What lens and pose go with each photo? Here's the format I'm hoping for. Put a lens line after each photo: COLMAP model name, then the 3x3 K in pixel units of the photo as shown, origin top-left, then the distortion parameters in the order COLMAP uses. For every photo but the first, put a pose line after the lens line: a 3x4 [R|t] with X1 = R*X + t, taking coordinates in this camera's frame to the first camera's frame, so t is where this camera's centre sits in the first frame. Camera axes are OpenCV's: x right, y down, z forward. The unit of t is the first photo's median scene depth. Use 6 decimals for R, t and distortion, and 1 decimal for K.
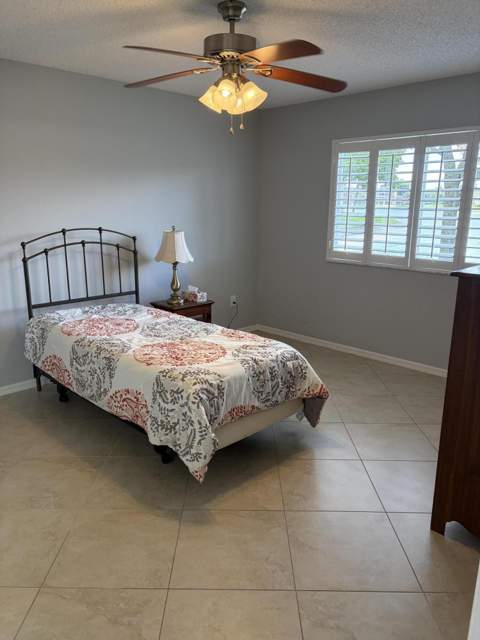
lens RADIAL K [[483.2, 0, 239.6], [0, 483.2, 321.6], [0, 0, 1]] dist [0.013936, -0.000041]
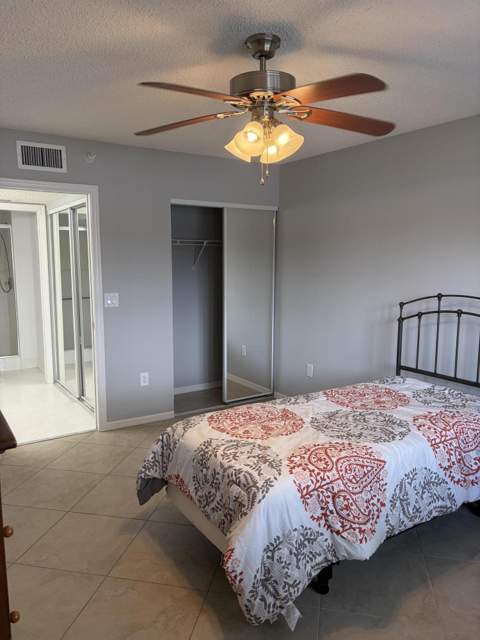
lens RADIAL K [[483.2, 0, 239.7], [0, 483.2, 319.0], [0, 0, 1]] dist [0.013936, -0.000041]
pose [[-0.188152, 0.122565, -0.974462, 0.592360], [-0.239715, 0.956445, 0.166584, -0.210303], [0.952437, 0.264936, -0.150576, 0.808568]]
